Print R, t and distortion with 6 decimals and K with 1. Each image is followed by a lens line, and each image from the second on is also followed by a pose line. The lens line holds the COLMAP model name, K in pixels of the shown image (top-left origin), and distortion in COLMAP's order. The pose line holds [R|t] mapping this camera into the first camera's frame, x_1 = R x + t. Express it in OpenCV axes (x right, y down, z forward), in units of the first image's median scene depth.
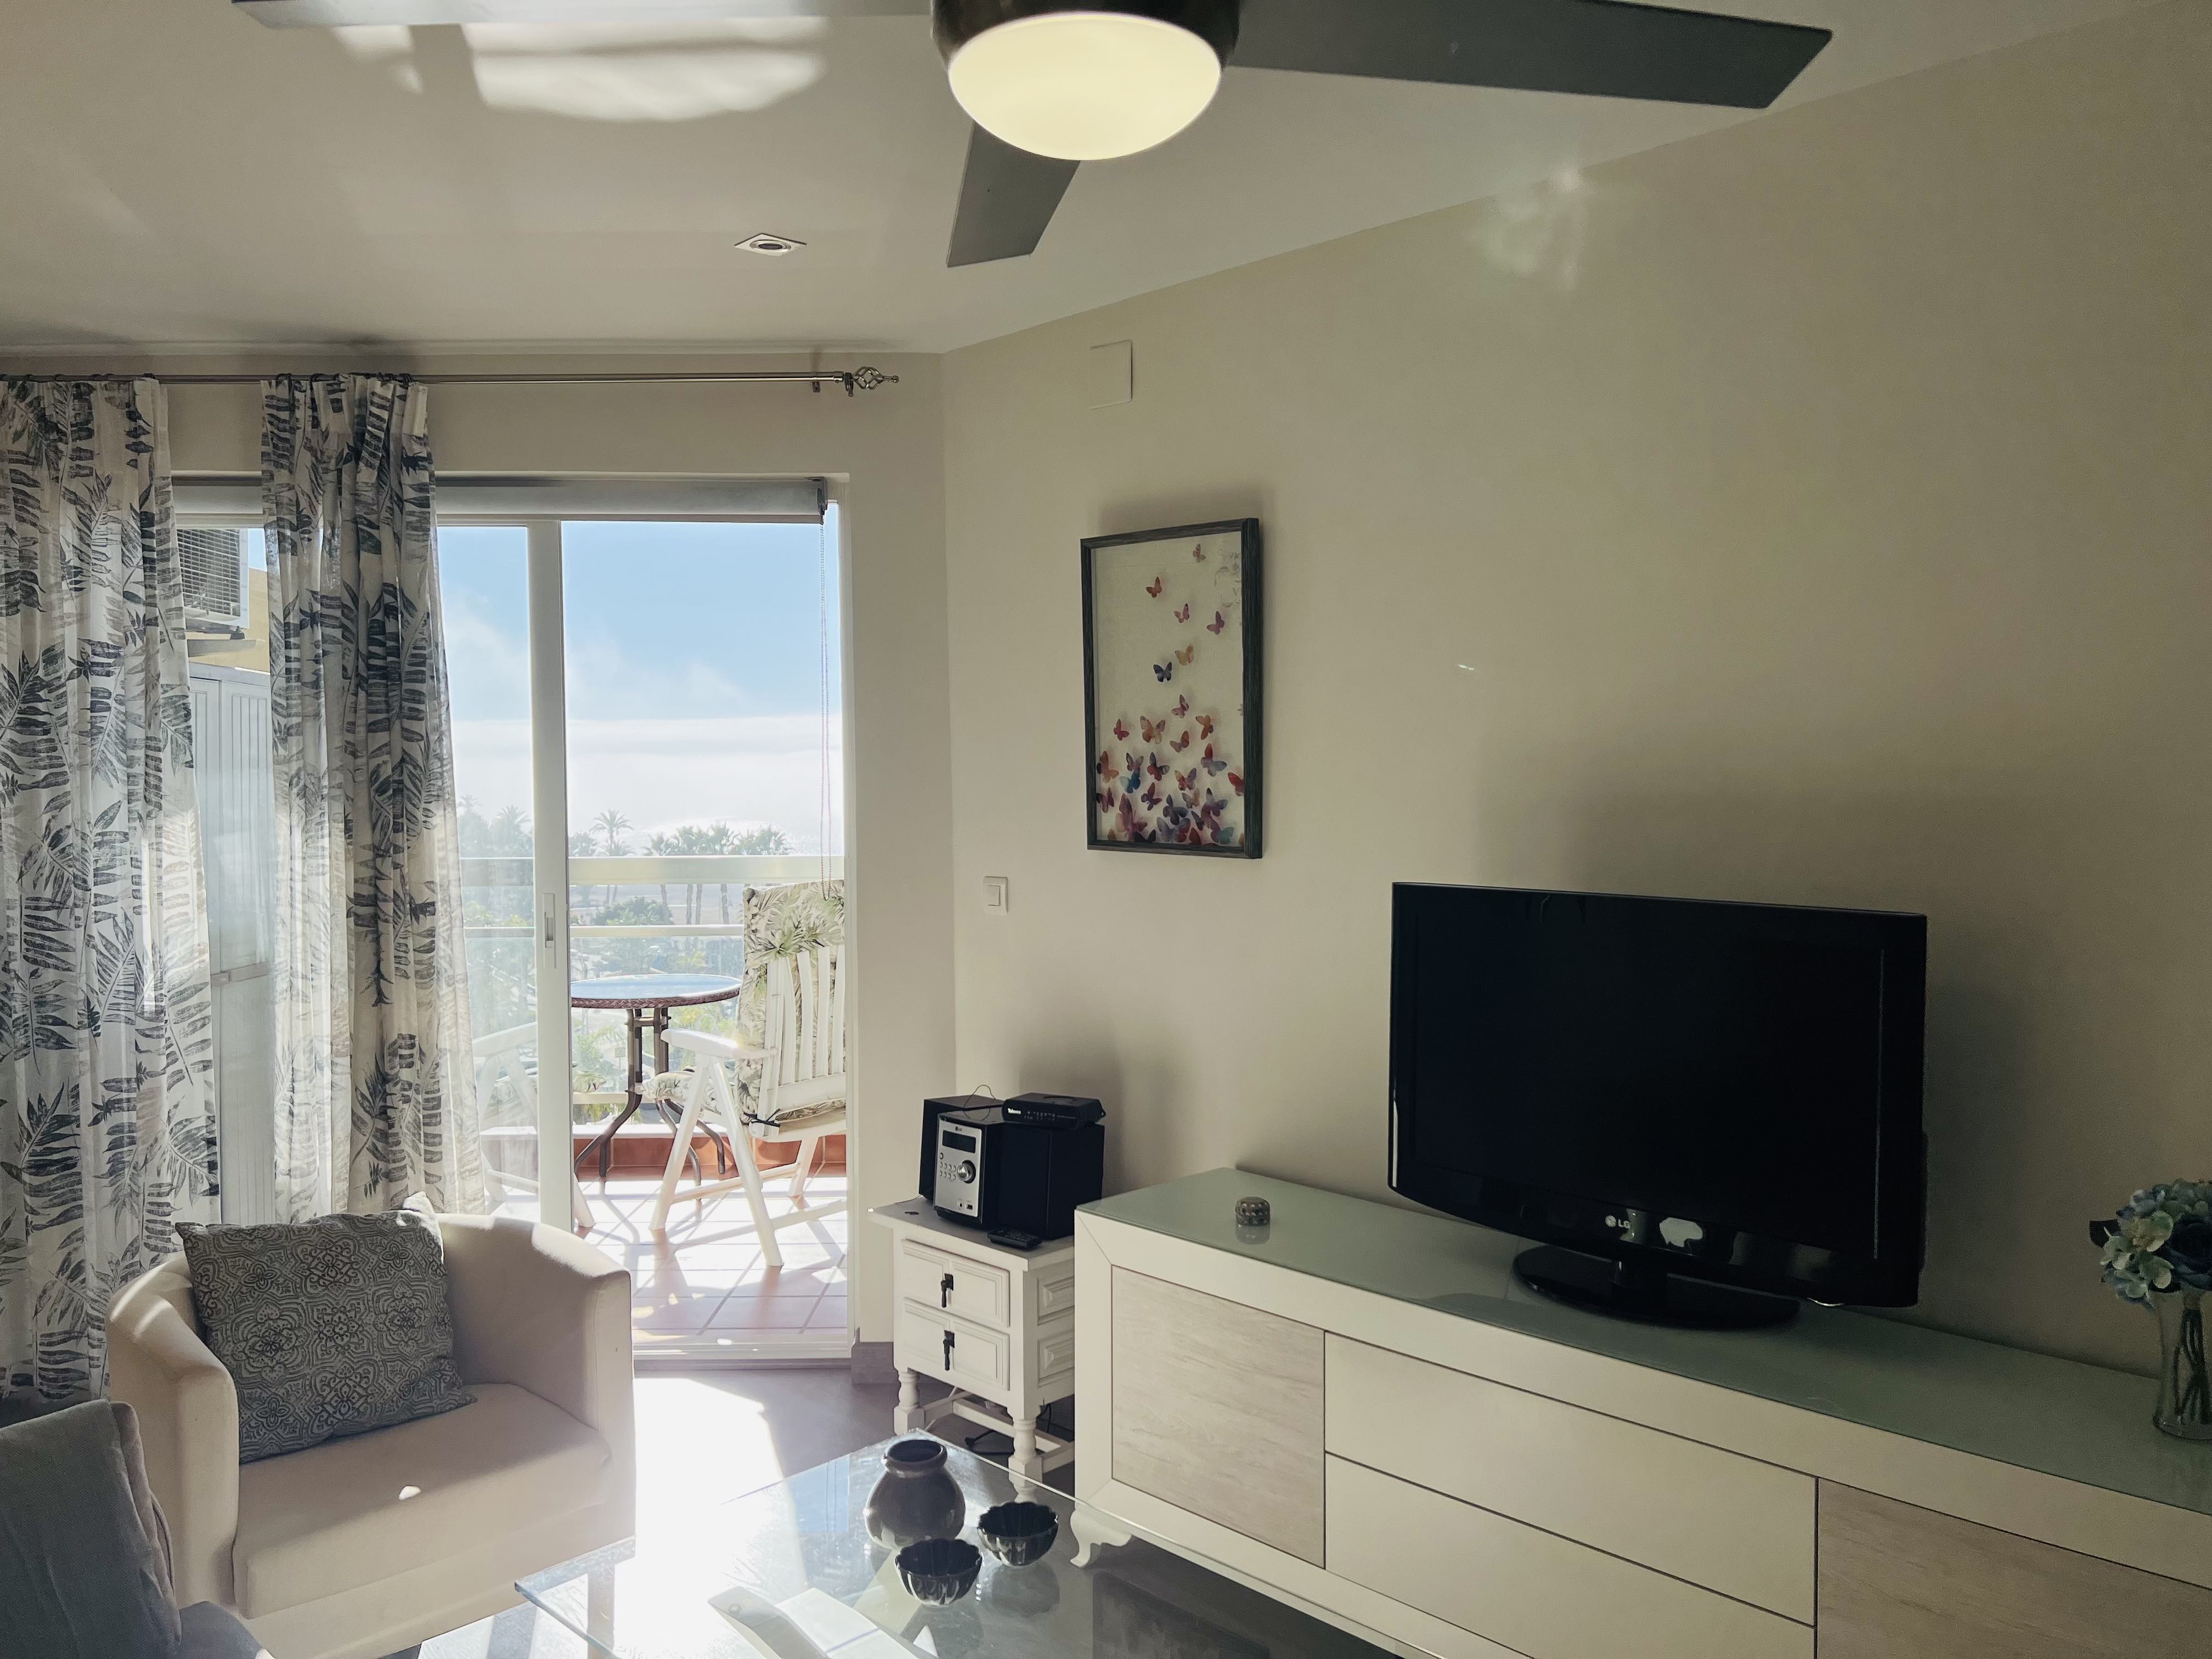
lens RADIAL K [[1688.0, 0, 1106.0], [0, 1688.0, 829.5], [0, 0, 1]] dist [0.087875, -0.105173]
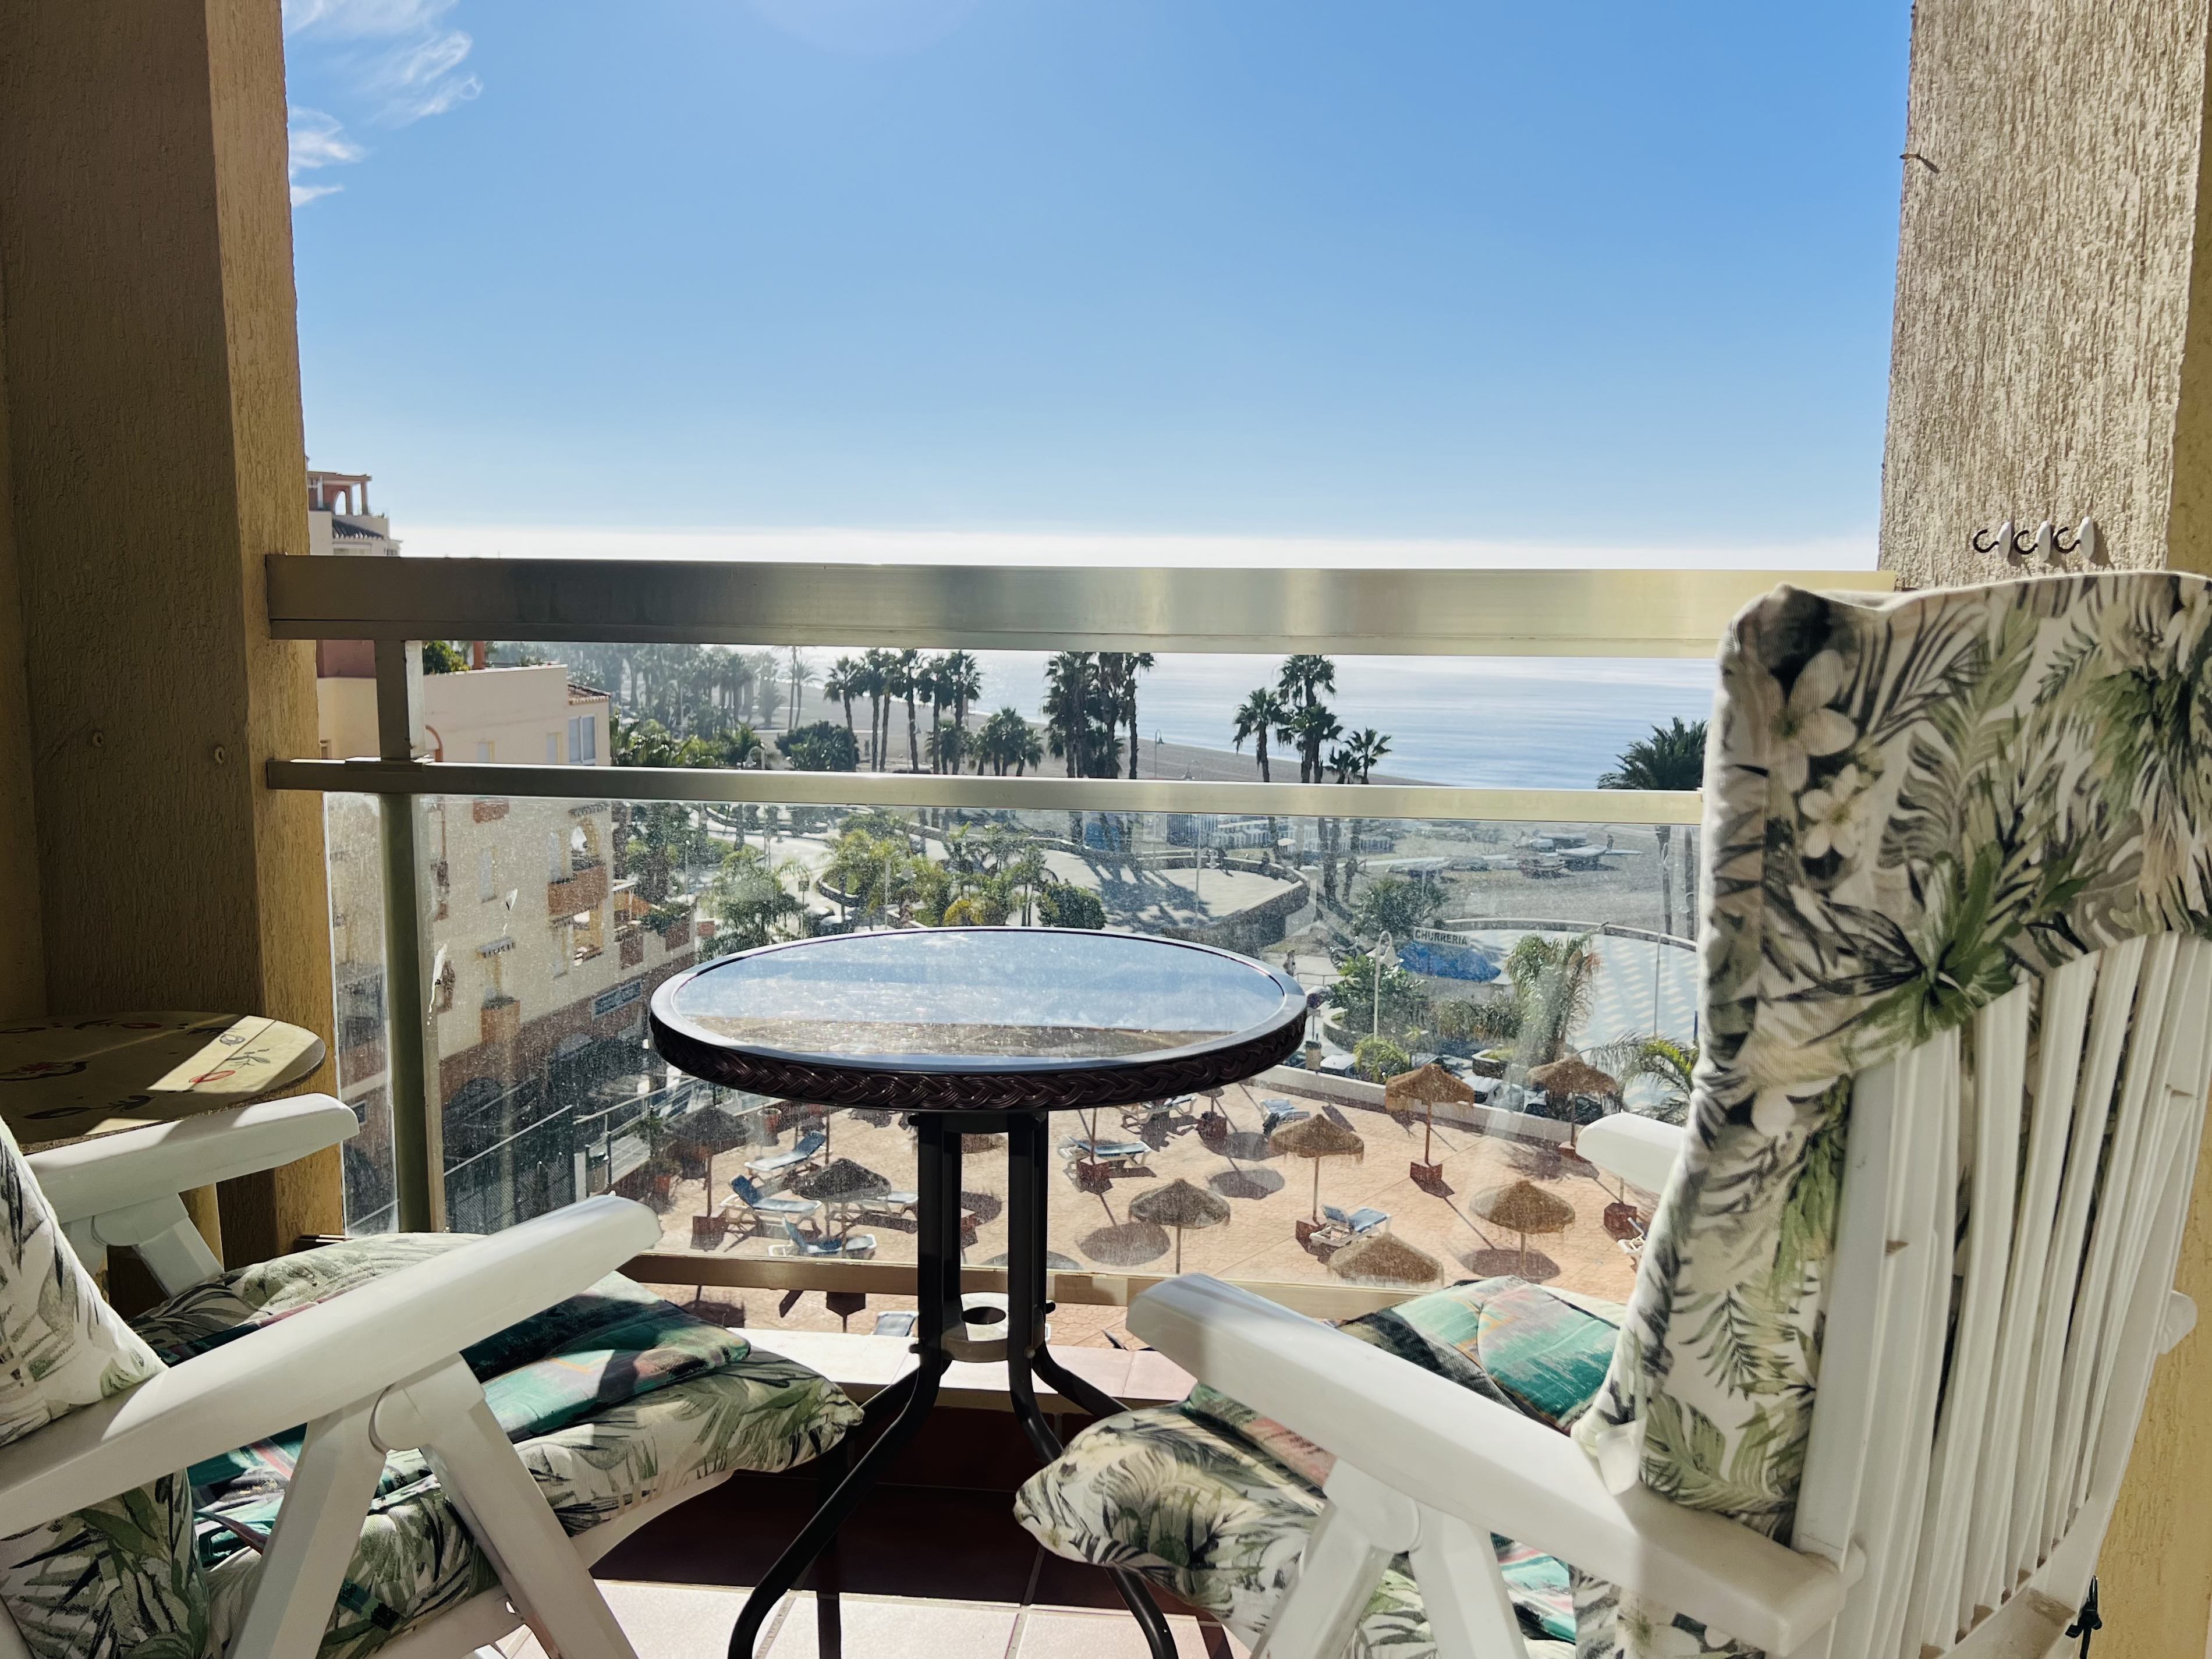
lens RADIAL K [[1688.0, 0, 1106.0], [0, 1688.0, 829.5], [0, 0, 1]] dist [0.087875, -0.105173]
pose [[0.994607, 0.034032, -0.097972, -0.030227], [-0.024420, 0.994917, 0.097688, 0.005024], [0.100799, -0.094768, 0.990383, 0.098551]]
